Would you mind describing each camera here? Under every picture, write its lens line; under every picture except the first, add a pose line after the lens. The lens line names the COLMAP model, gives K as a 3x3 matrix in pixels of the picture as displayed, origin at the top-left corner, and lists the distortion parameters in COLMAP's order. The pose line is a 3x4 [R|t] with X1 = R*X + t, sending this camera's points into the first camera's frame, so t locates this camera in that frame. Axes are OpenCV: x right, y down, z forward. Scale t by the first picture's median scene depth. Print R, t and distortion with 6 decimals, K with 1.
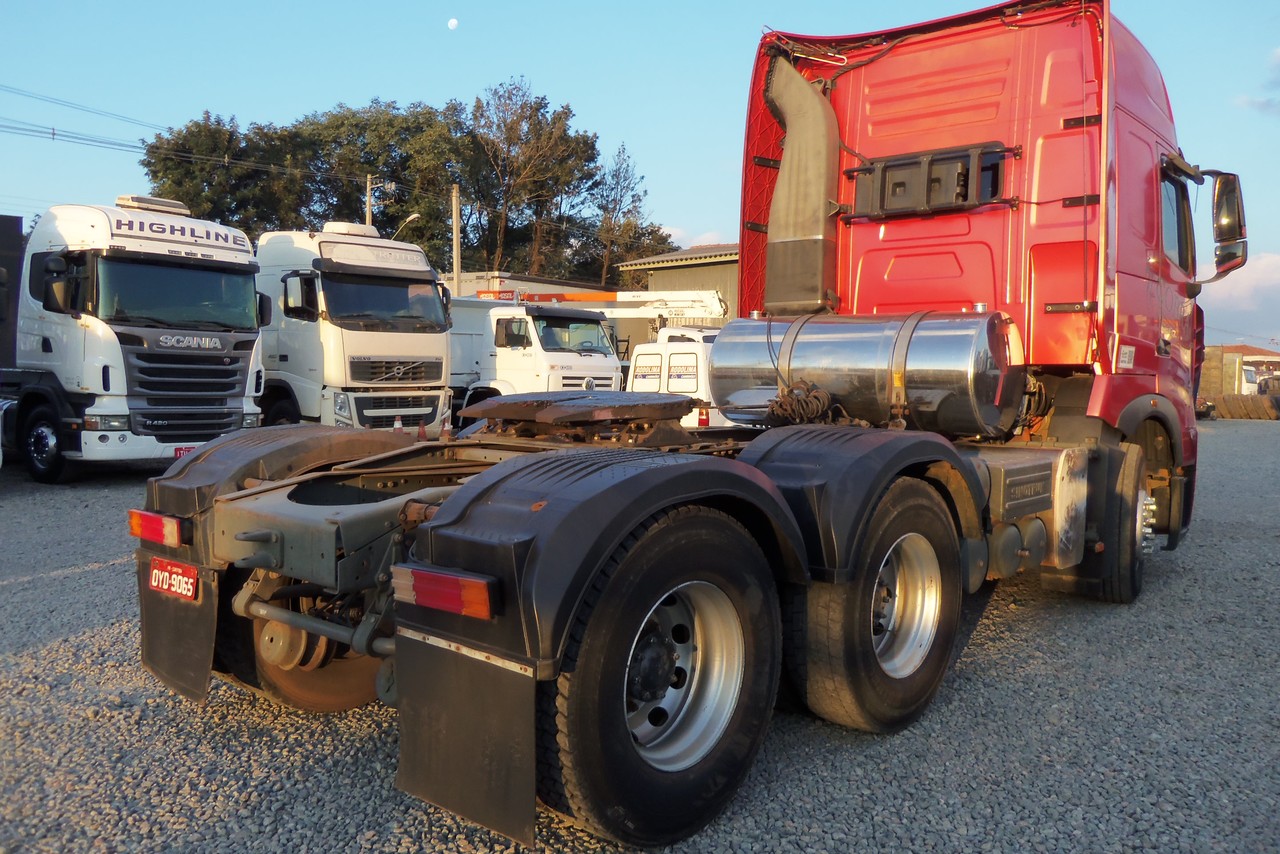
lens RADIAL K [[1050.1, 0, 631.6], [0, 1050.1, 420.5], [0, 0, 1]] dist [-0.018545, 0.014544]
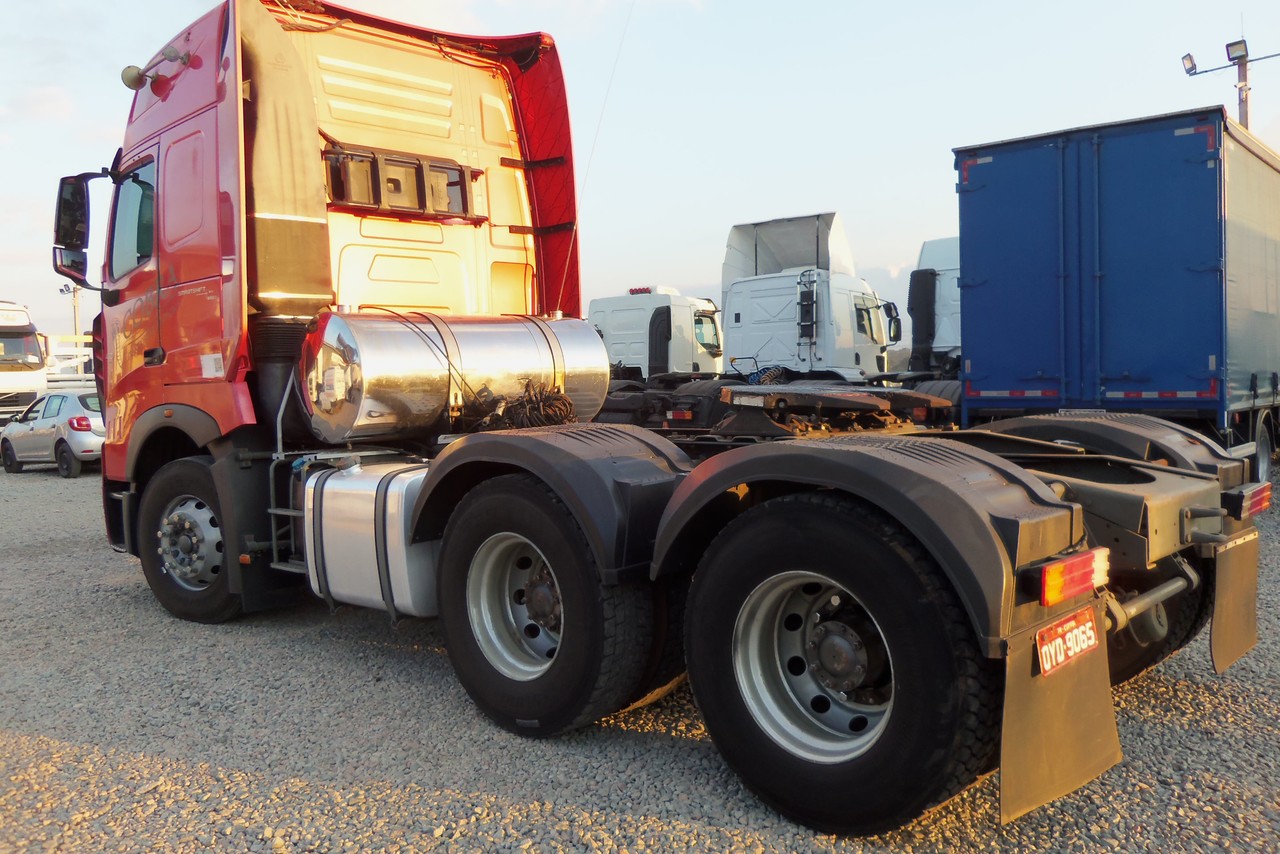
lens RADIAL K [[1050.1, 0, 631.6], [0, 1050.1, 420.5], [0, 0, 1]] dist [-0.018545, 0.014544]
pose [[0.067612, -0.044984, 0.996697, -0.354190], [0.072507, 0.996563, 0.040060, -0.015320], [-0.995074, 0.069559, 0.070641, 0.374127]]
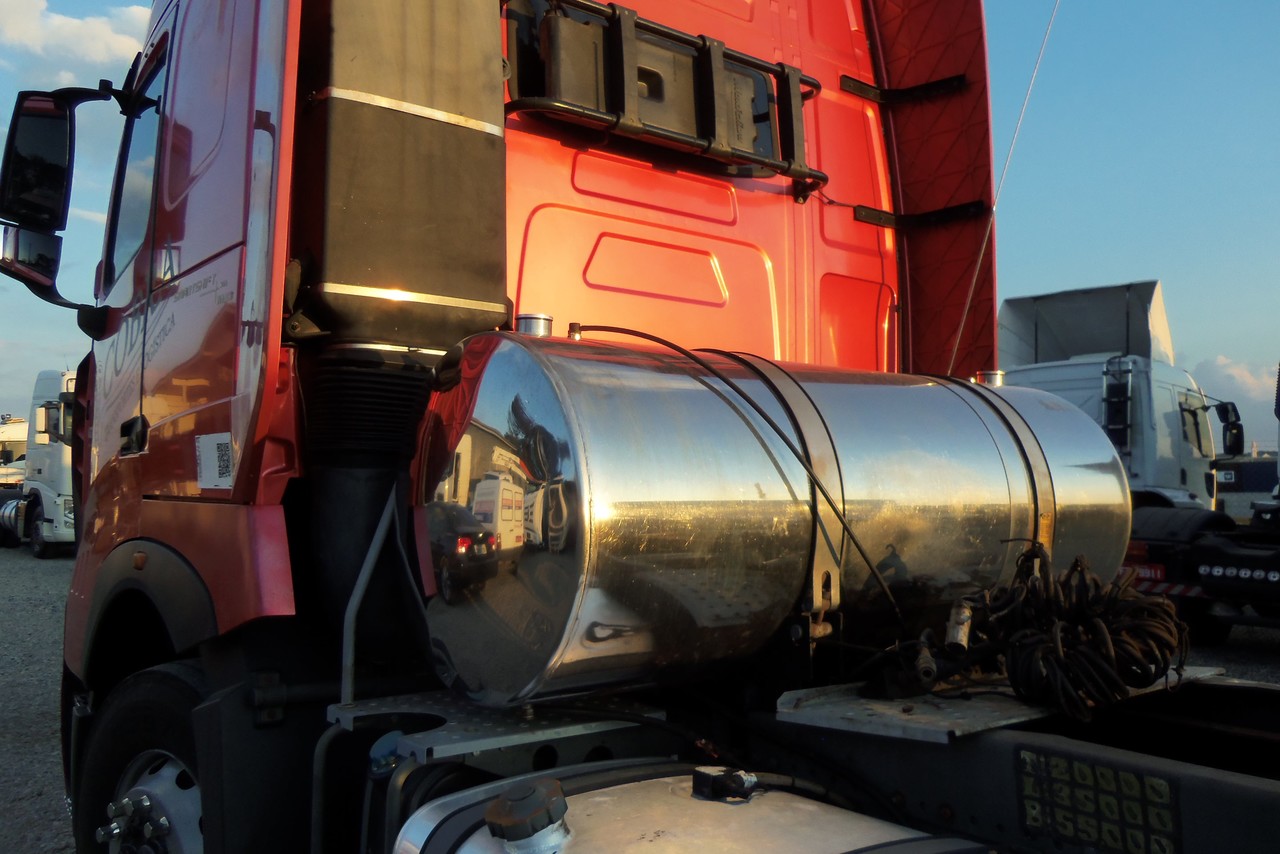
lens RADIAL K [[1050.1, 0, 631.6], [0, 1050.1, 420.5], [0, 0, 1]] dist [-0.018545, 0.014544]
pose [[0.215960, 0.051384, 0.975049, -0.083716], [0.027907, 0.997881, -0.058768, -0.028569], [-0.976003, 0.039902, 0.214069, 0.470560]]
